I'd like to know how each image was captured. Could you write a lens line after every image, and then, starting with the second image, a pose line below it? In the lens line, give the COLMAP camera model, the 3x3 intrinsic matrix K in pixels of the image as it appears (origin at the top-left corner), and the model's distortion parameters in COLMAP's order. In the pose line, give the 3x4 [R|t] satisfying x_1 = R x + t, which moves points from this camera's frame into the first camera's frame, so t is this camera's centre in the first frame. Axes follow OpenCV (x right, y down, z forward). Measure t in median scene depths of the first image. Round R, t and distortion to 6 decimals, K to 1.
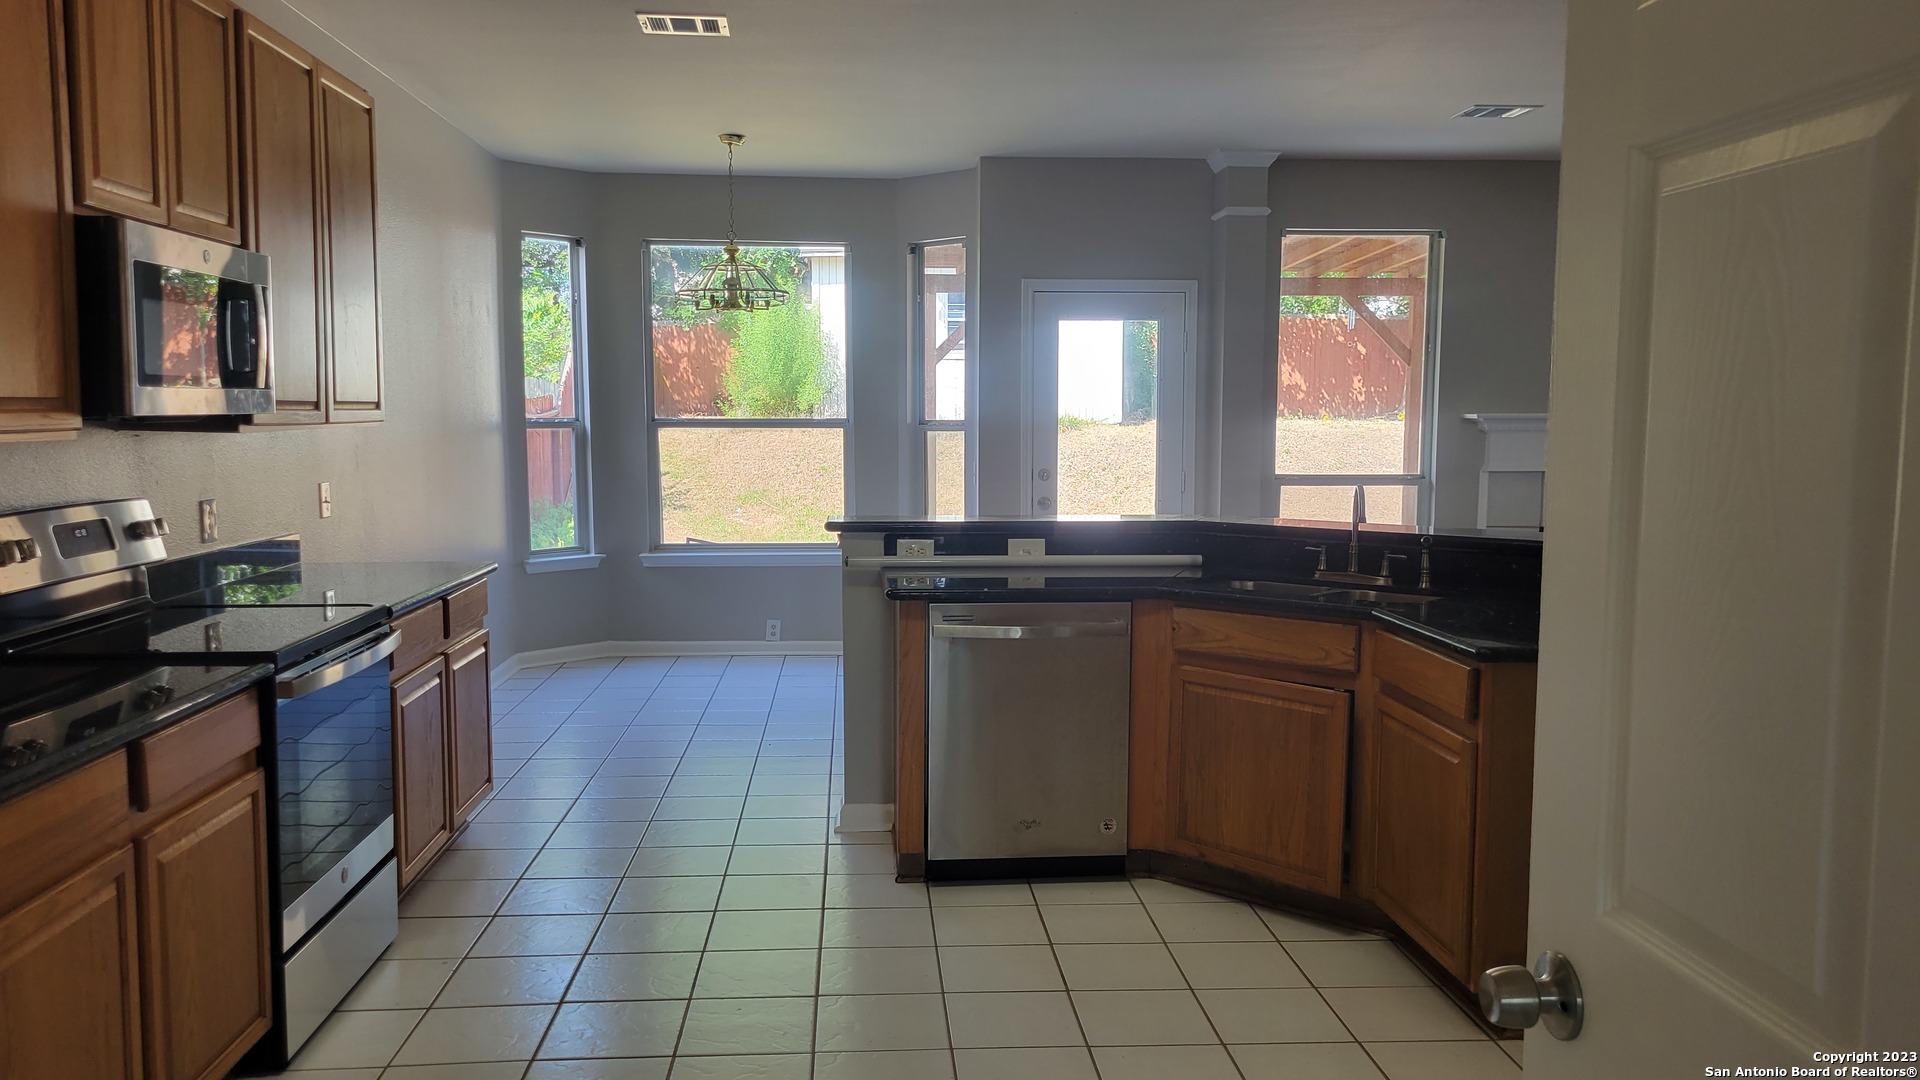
lens RADIAL K [[1441.3, 0, 948.2], [0, 1441.3, 542.4], [0, 0, 1]] dist [0.044250, -0.000772]
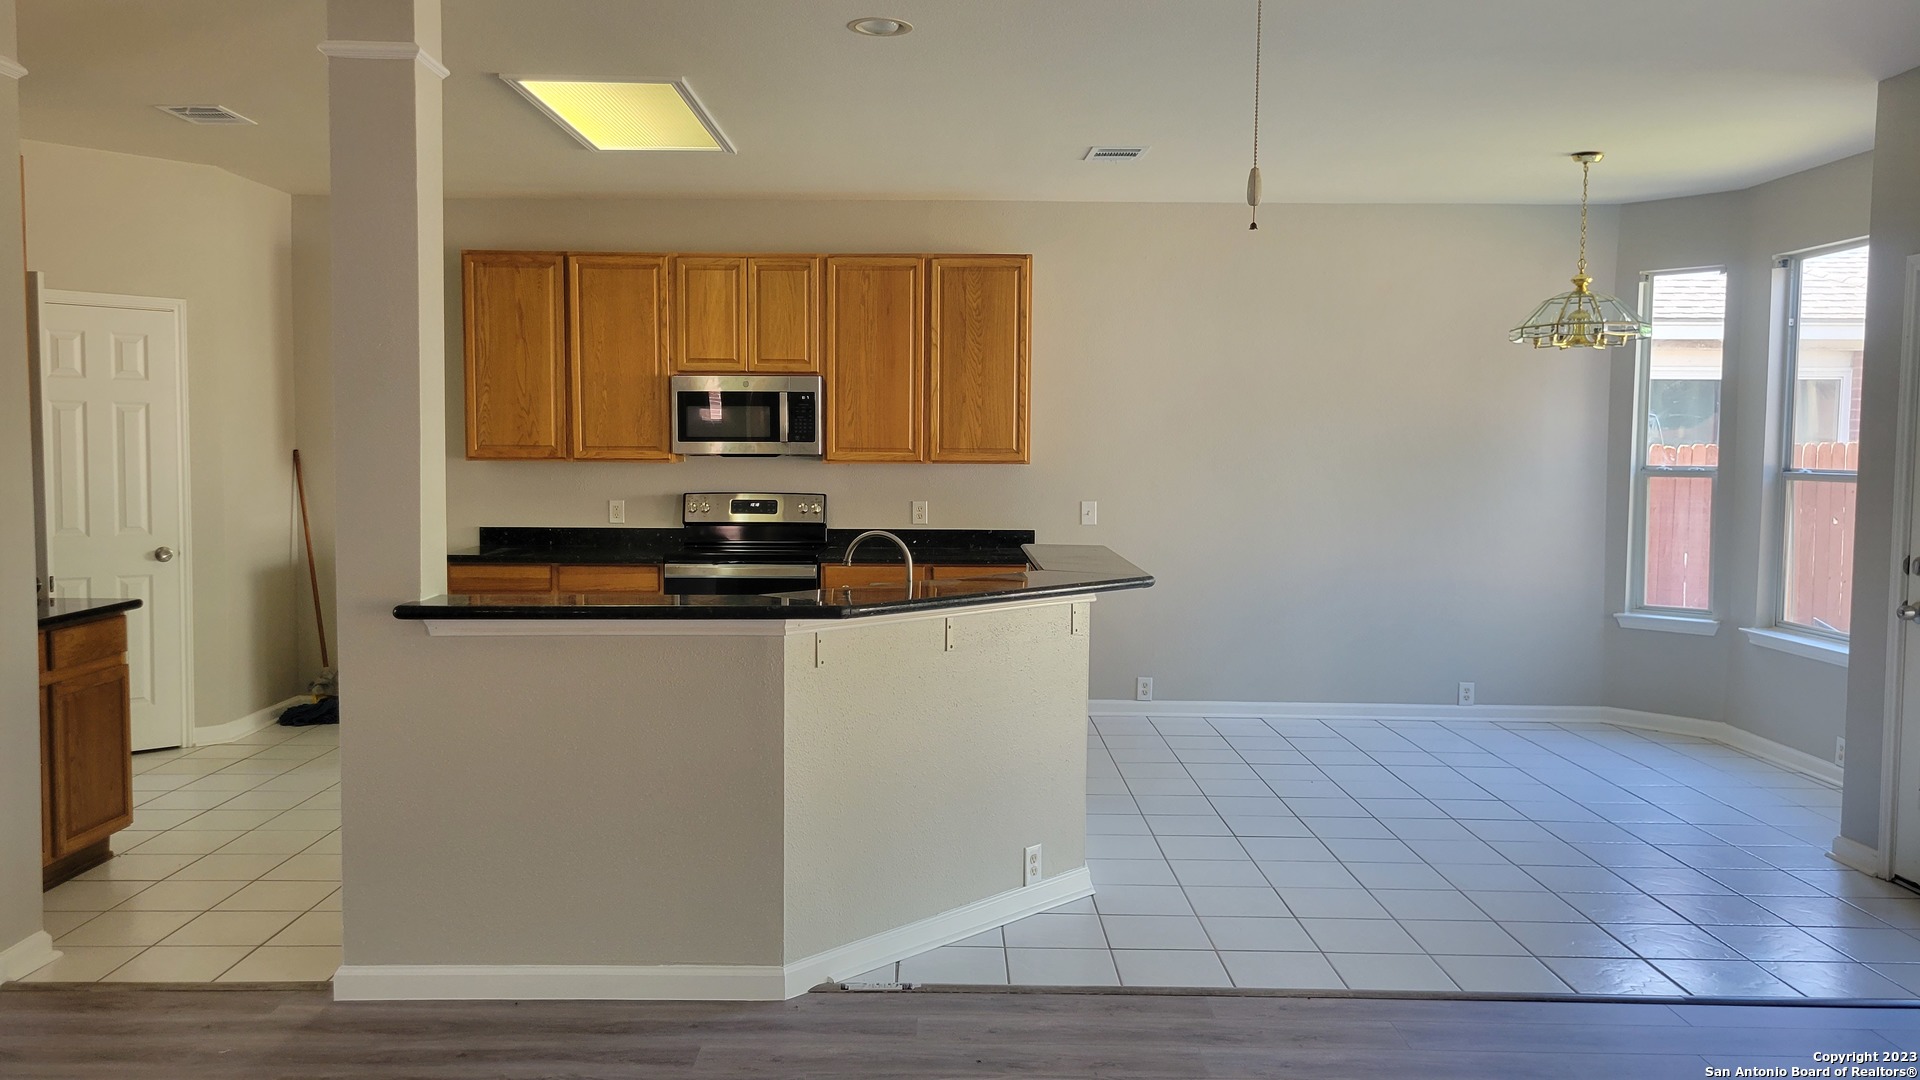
lens RADIAL K [[1465.4, 0, 948.6], [0, 1465.4, 529.5], [0, 0, 1]] dist [0.037509, -0.000292]
pose [[-0.064657, 0.062033, -0.995978, 1.224360], [-0.098467, 0.992799, 0.068227, -0.112248], [0.993038, 0.102482, -0.058083, 1.040815]]
